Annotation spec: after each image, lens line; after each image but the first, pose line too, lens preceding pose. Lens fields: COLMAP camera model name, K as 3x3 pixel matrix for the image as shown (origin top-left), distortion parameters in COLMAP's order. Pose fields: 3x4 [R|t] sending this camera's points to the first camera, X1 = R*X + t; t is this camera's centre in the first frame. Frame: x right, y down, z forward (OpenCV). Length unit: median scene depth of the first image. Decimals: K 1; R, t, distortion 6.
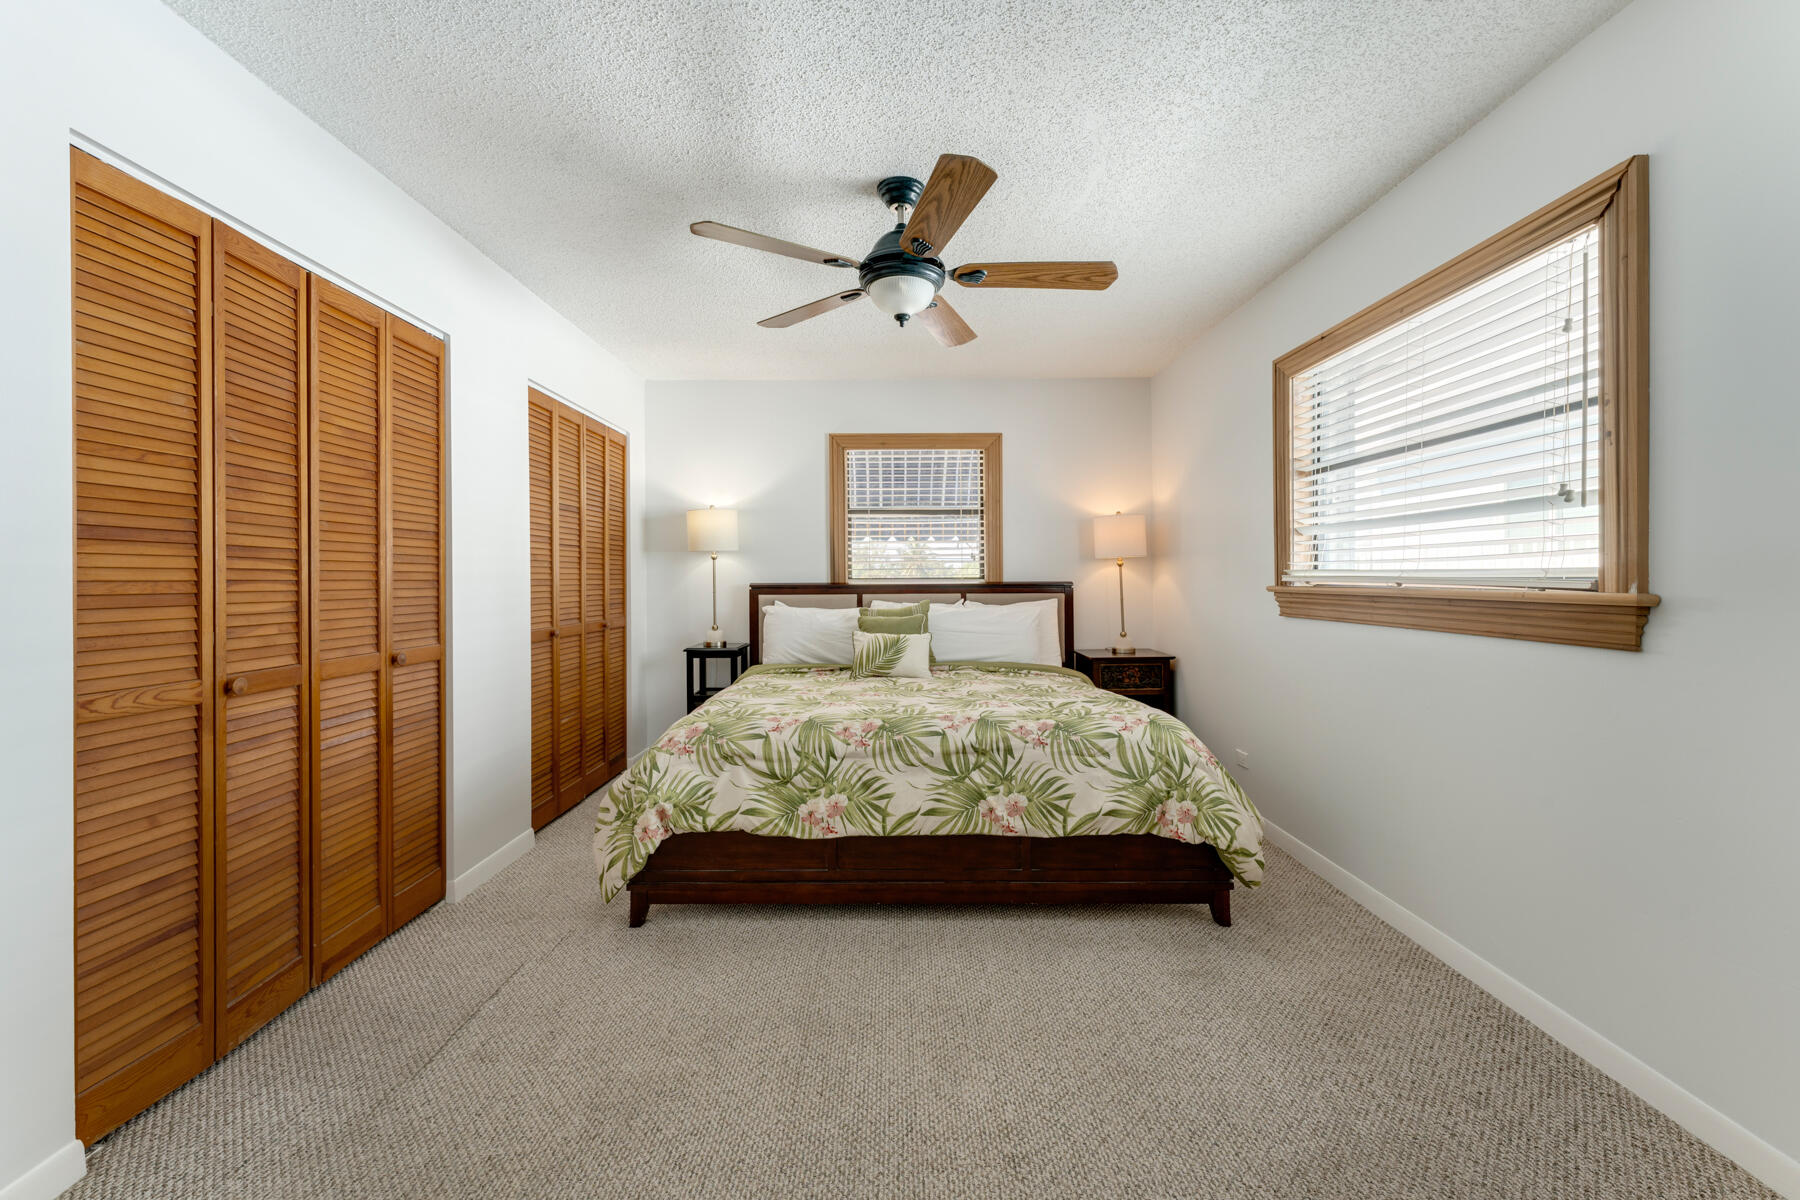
lens RADIAL K [[718.6, 0, 902.2], [0, 718.6, 578.1], [0, 0, 1]] dist [0.000564, 0.000134]
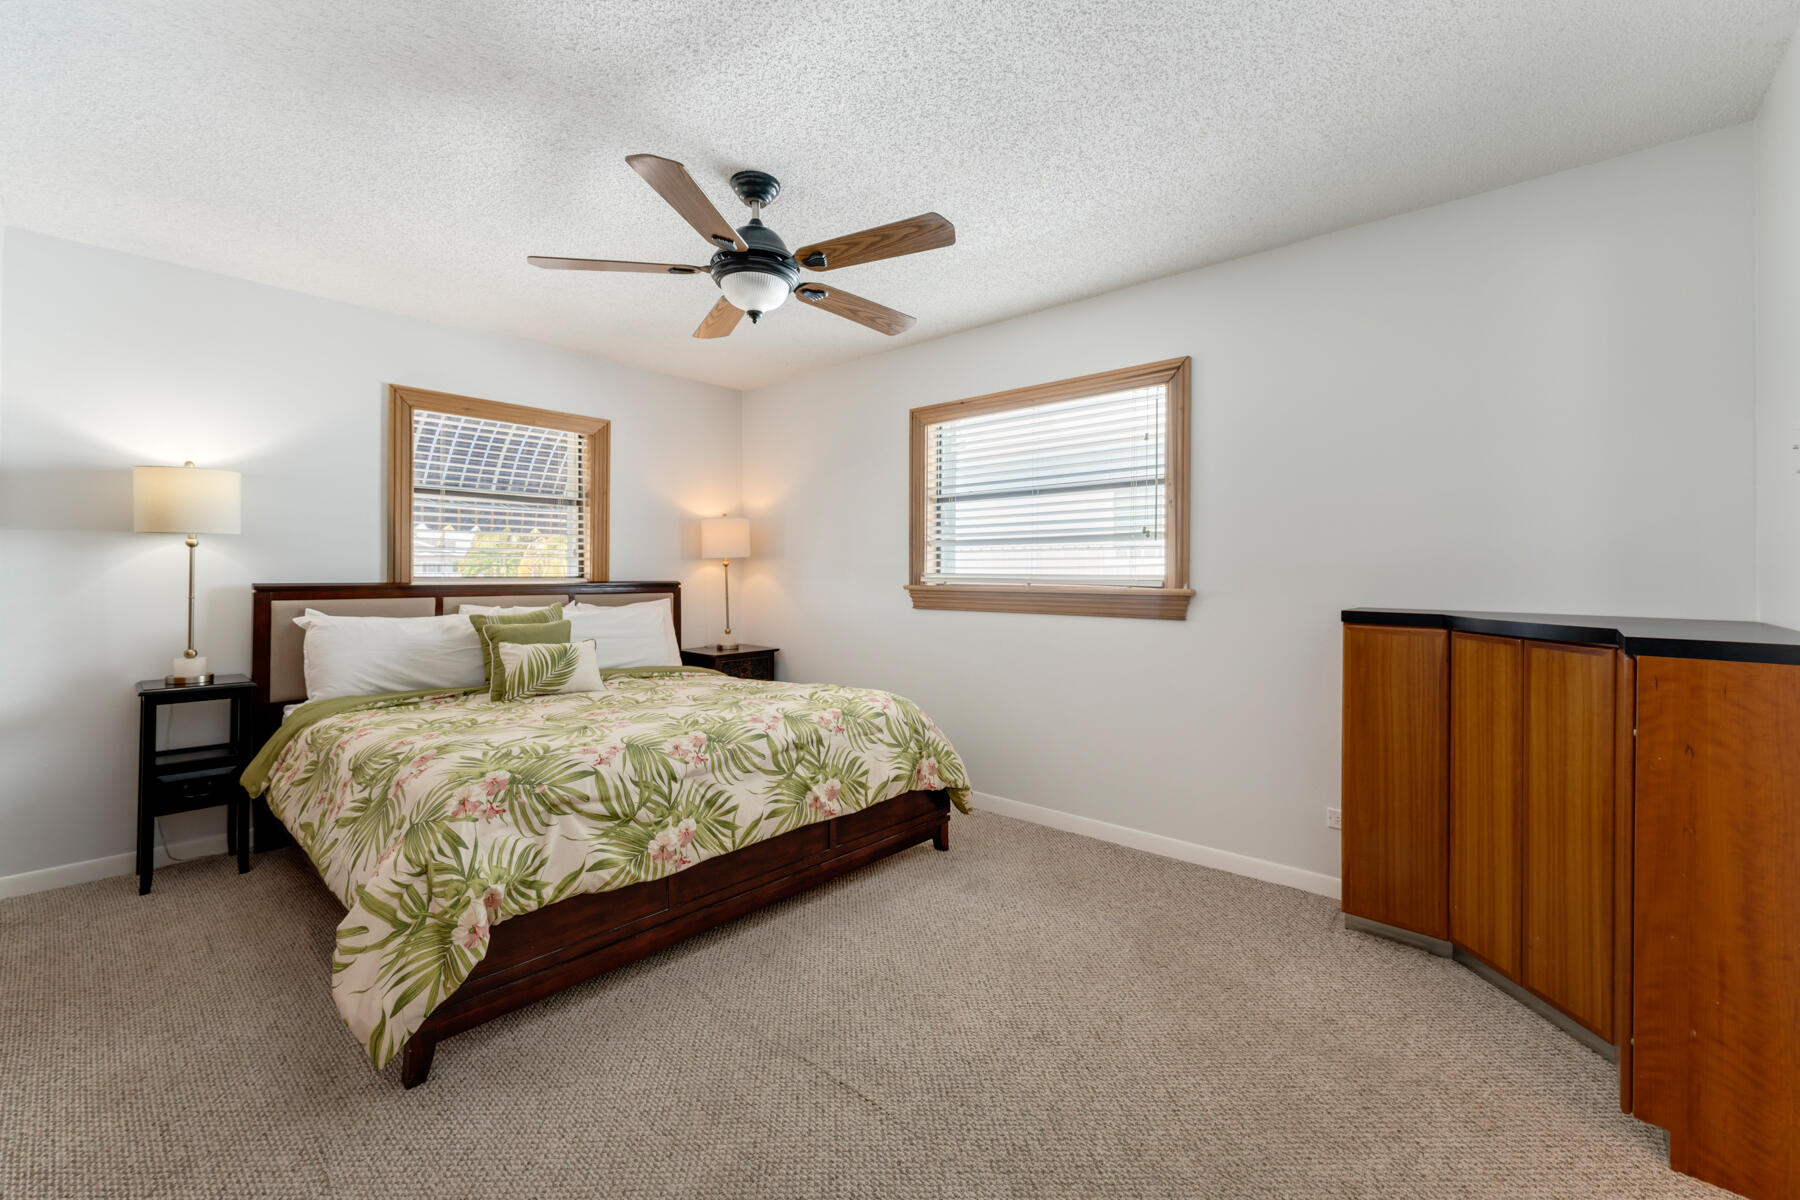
lens RADIAL K [[732.9, 0, 894.0], [0, 732.9, 568.8], [0, 0, 1]] dist [-0.000798, 0.000100]
pose [[0.672352, 0.011997, 0.740134, -0.591044], [-0.005315, 0.999921, -0.011380, -0.003846], [-0.740212, 0.003718, 0.672363, 0.187091]]
